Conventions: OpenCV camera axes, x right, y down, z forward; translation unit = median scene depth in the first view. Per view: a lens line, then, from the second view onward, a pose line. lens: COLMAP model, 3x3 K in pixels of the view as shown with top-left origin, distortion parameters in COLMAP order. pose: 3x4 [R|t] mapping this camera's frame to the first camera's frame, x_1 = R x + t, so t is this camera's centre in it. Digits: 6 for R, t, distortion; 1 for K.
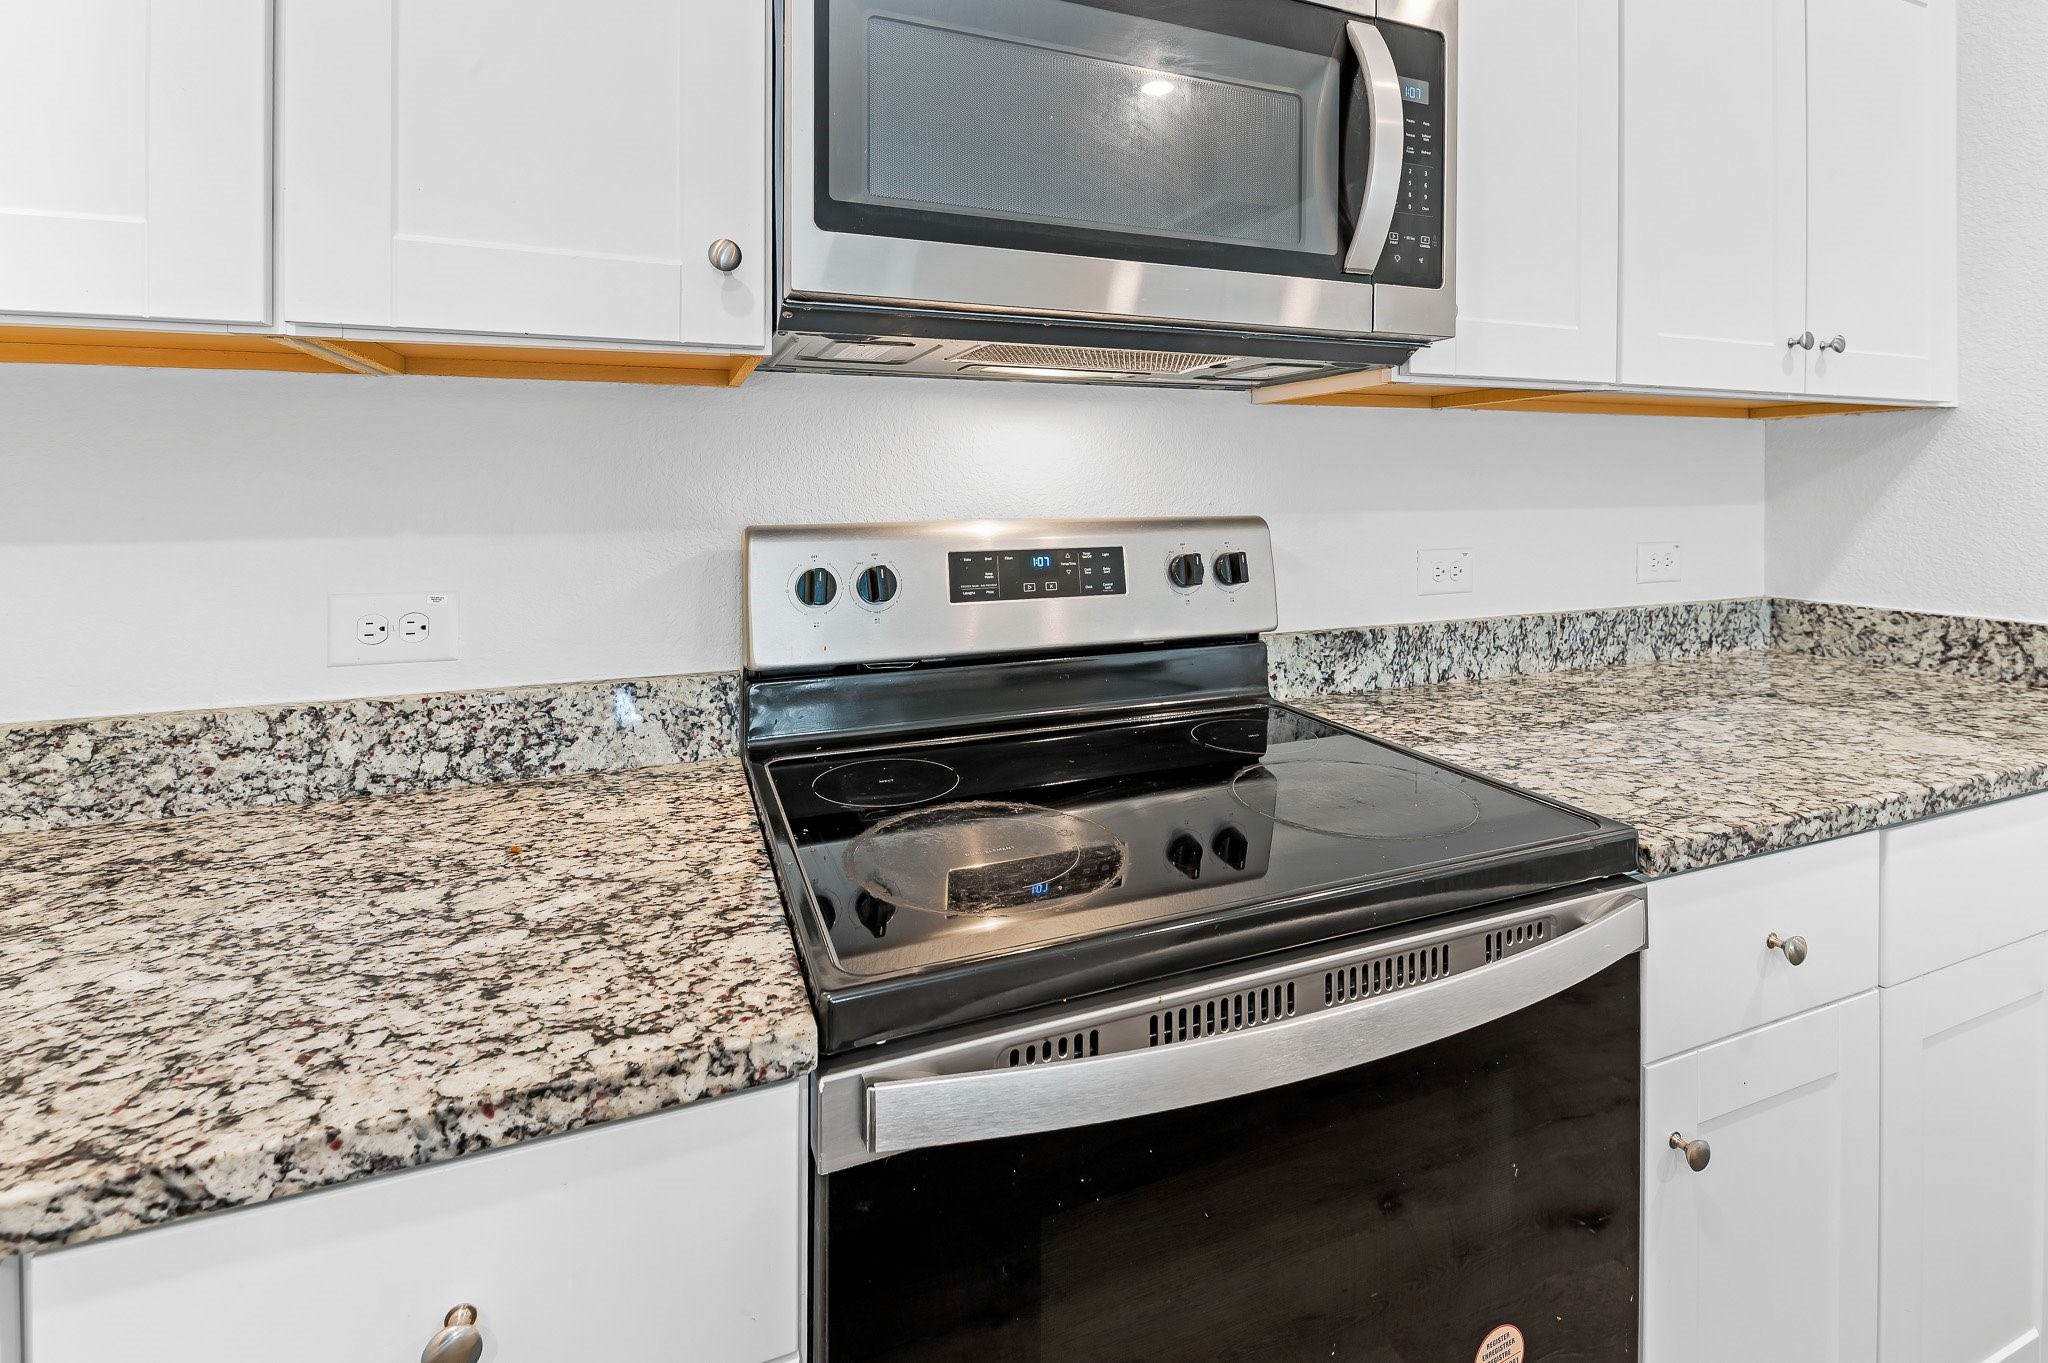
lens RADIAL K [[921.5, 0, 1024.0], [0, 921.5, 498.5], [0, 0, 1]] dist [0.011397, -0.007346]
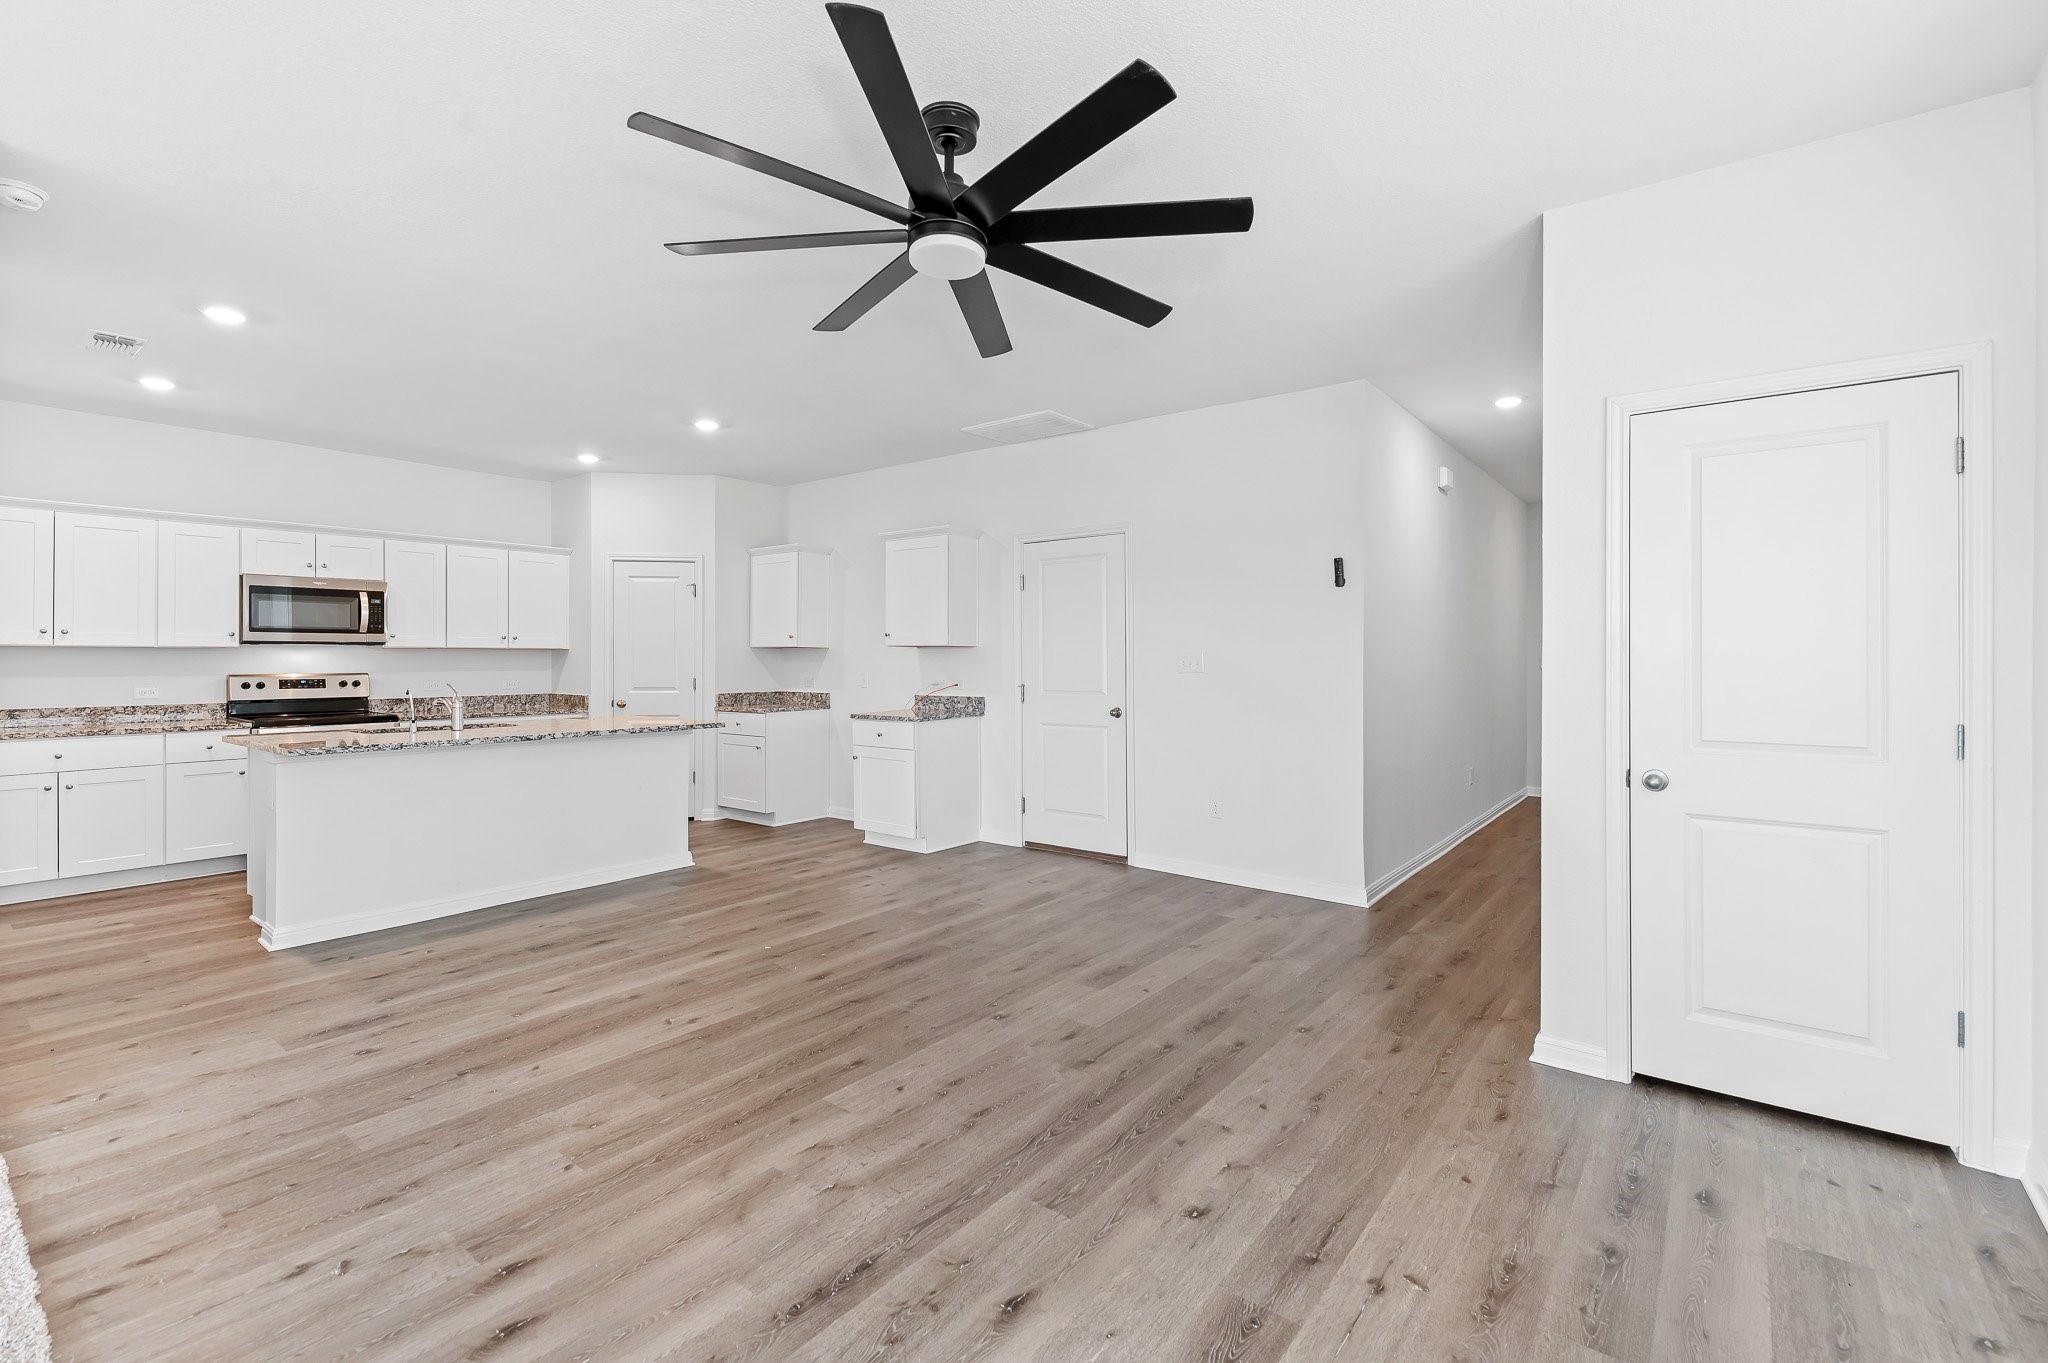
lens RADIAL K [[898.6, 0, 1029.3], [0, 898.6, 656.4], [0, 0, 1]] dist [0.011000, -0.007597]
pose [[0.862500, 0.005944, 0.506022, 0.975390], [0.000617, 0.999918, -0.012798, -0.004135], [-0.506057, 0.011351, 0.862425, -5.435326]]
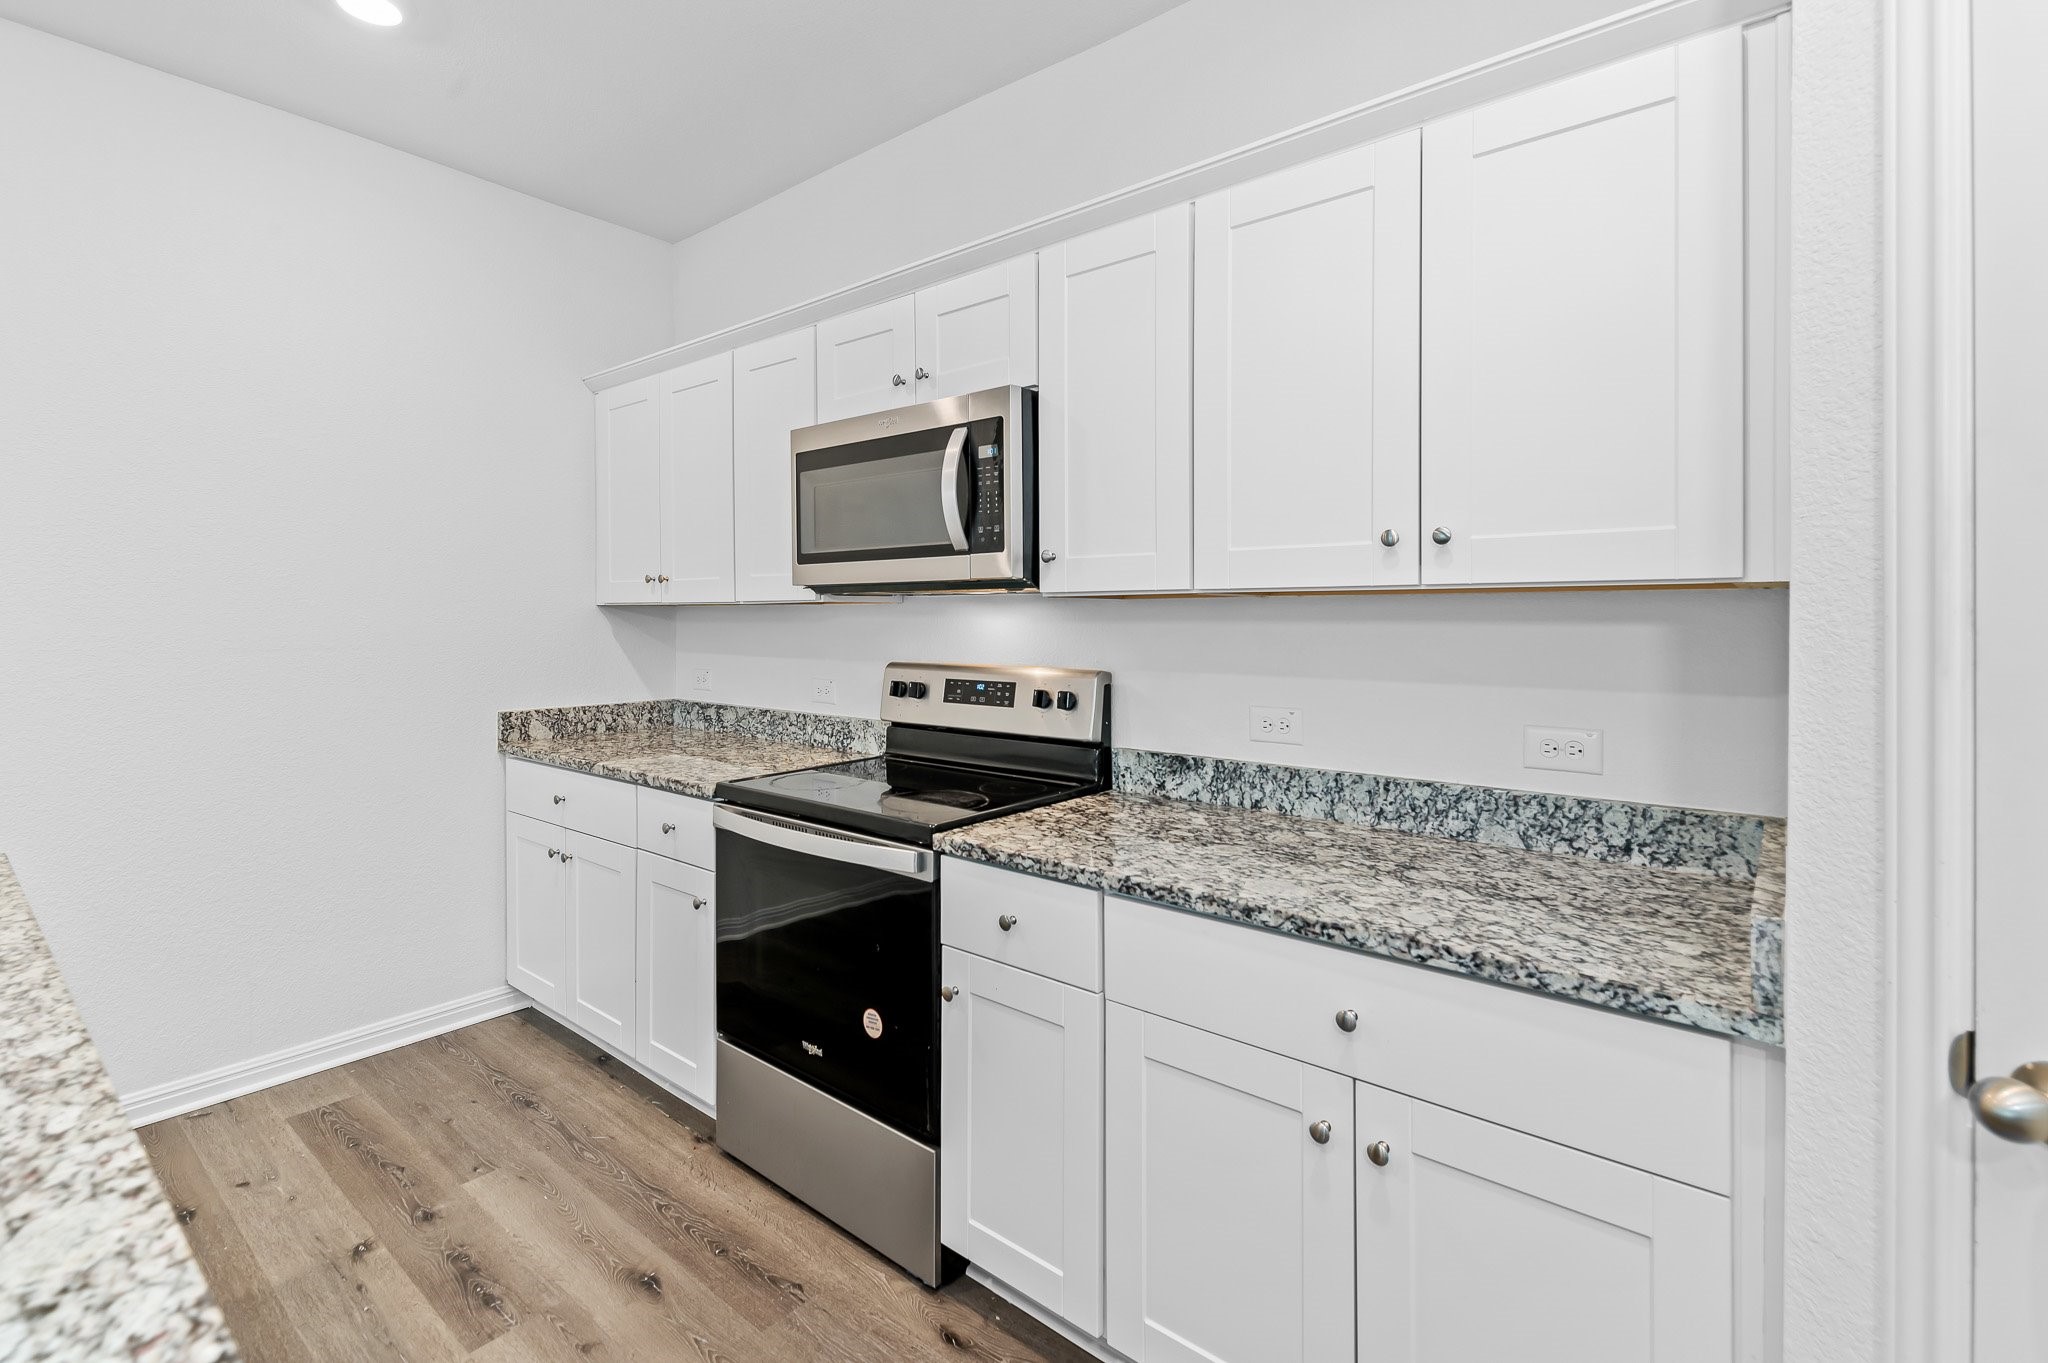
lens RADIAL K [[925.5, 0, 1017.7], [0, 925.5, 615.8], [0, 0, 1]] dist [0.012644, -0.000687]
pose [[0.483954, 0.003732, -0.875086, 1.859366], [-0.013479, 0.999904, -0.003190, -0.081487], [0.874990, 0.013339, 0.483958, 0.107412]]
